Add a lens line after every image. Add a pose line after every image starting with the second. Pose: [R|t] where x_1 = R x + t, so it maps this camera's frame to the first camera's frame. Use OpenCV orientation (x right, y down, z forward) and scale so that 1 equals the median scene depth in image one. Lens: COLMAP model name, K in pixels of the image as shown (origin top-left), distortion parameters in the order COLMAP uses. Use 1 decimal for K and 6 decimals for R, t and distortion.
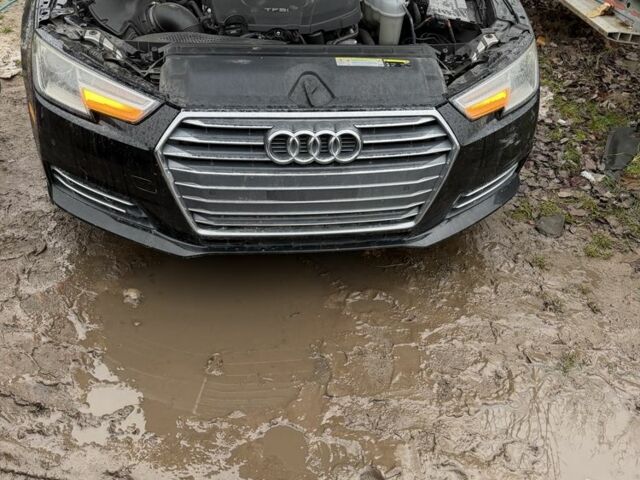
lens RADIAL K [[635.2, 0, 320.0], [0, 635.2, 240.0], [0, 0, 1]] dist [0.098630, -0.023712]
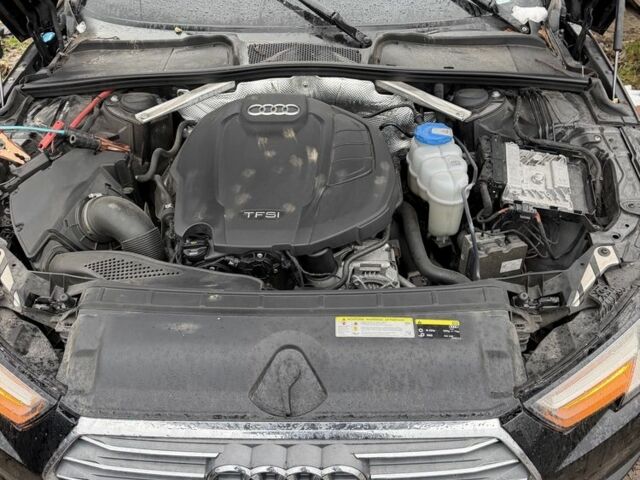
lens RADIAL K [[635.2, 0, 320.0], [0, 635.2, 240.0], [0, 0, 1]] dist [0.098630, -0.023712]
pose [[0.985443, 0.035035, -0.166355, 0.103139], [-0.030291, 0.999061, 0.030969, -0.357856], [0.167283, -0.025479, 0.985580, 0.366874]]
